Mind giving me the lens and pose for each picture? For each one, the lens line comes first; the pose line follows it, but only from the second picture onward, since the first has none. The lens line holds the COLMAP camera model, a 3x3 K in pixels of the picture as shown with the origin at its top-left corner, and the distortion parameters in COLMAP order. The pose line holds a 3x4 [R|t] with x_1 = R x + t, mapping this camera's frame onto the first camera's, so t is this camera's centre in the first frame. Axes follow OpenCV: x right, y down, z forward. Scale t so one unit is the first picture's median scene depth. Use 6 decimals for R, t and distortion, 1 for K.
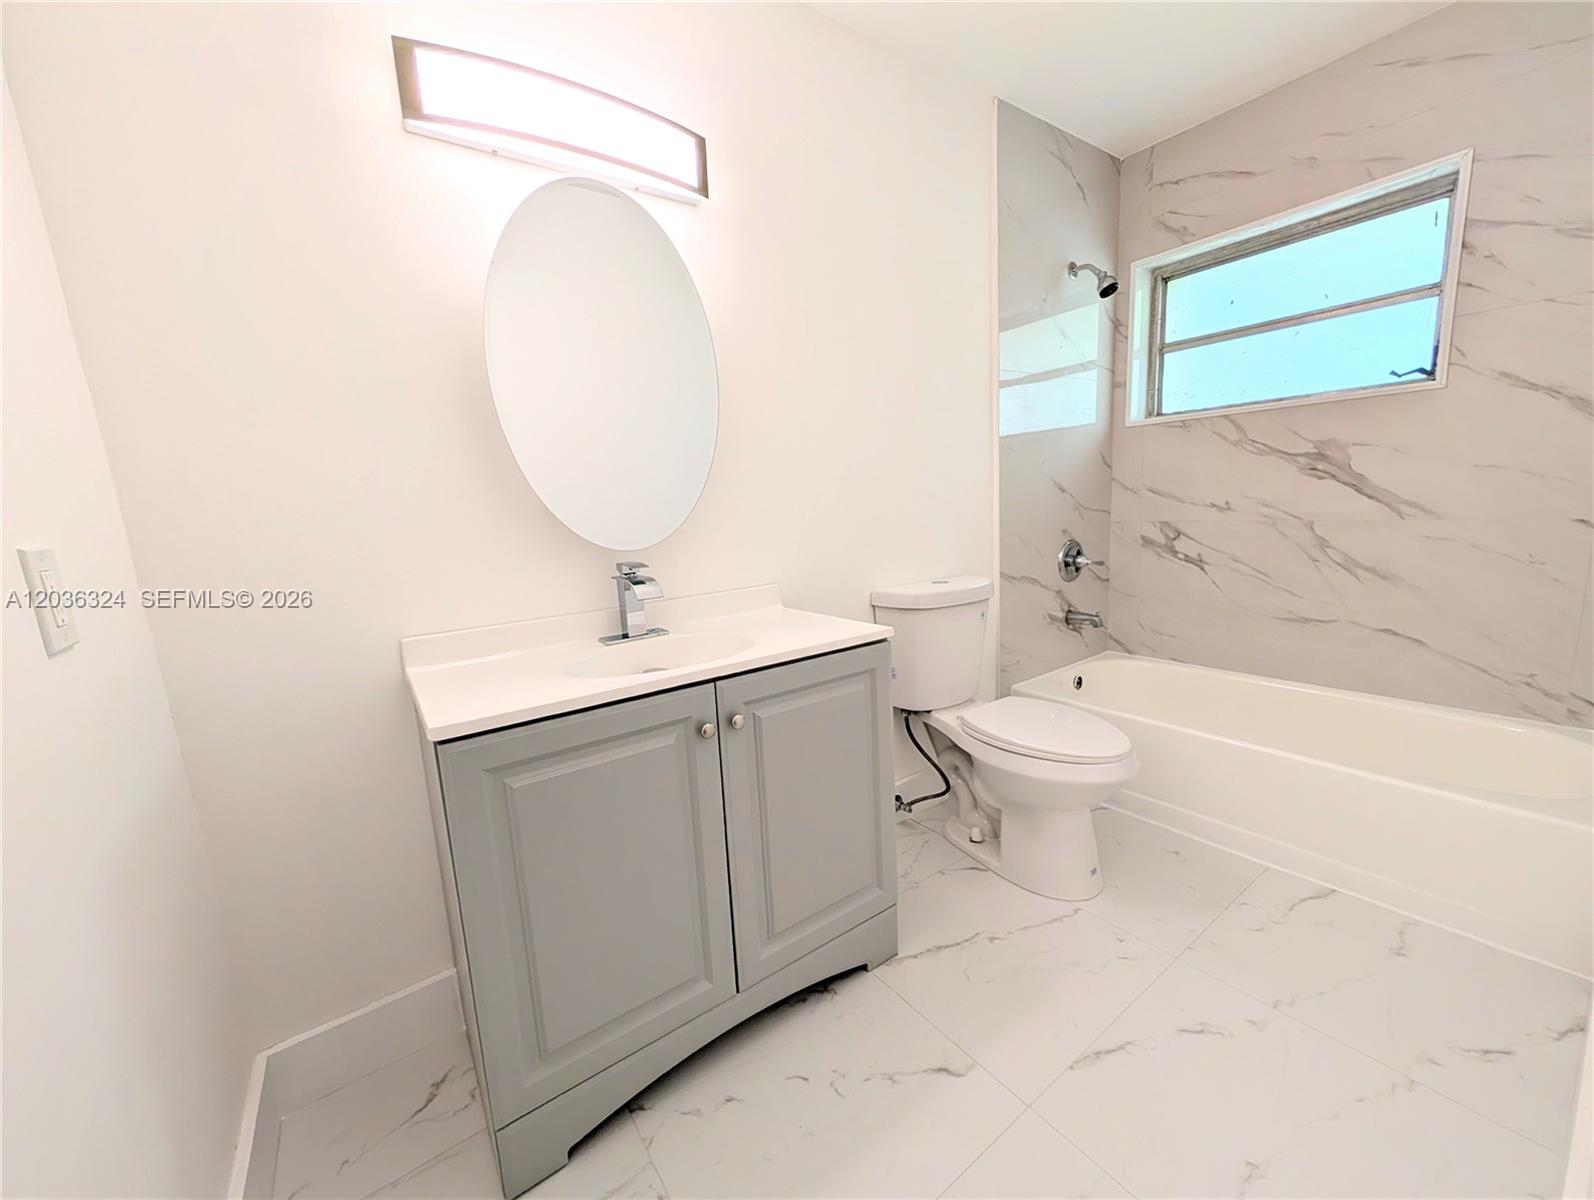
lens RADIAL K [[615.2, 0, 791.8], [0, 615.2, 606.7], [0, 0, 1]] dist [0.000535, -0.000129]
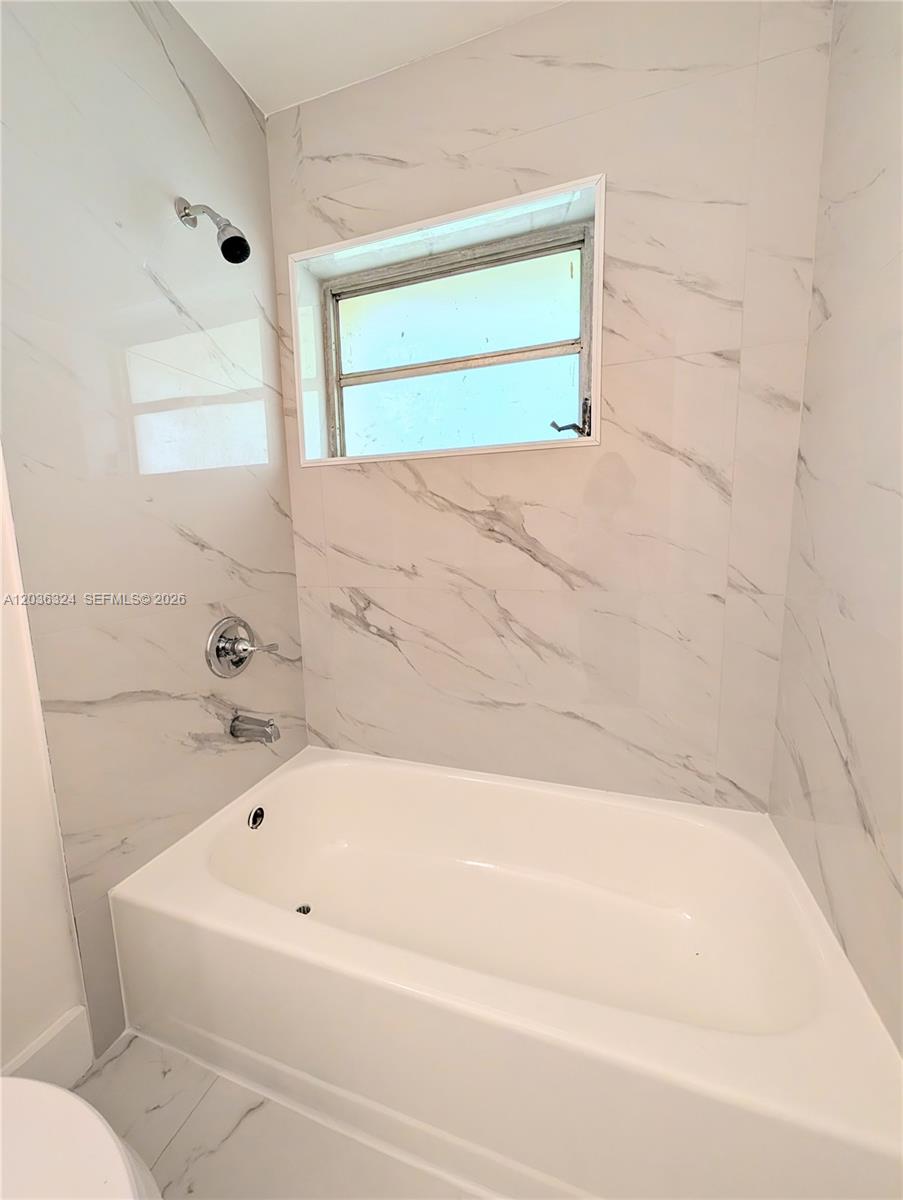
lens RADIAL K [[463.2, 0, 451.5], [0, 463.2, 600.0], [0, 0, 1]] dist [0.000535, -0.000129]
pose [[0.809283, -0.042919, 0.585849, 0.386695], [0.074690, 0.996751, -0.030153, -0.102340], [-0.582651, 0.068159, 0.809859, 0.474640]]
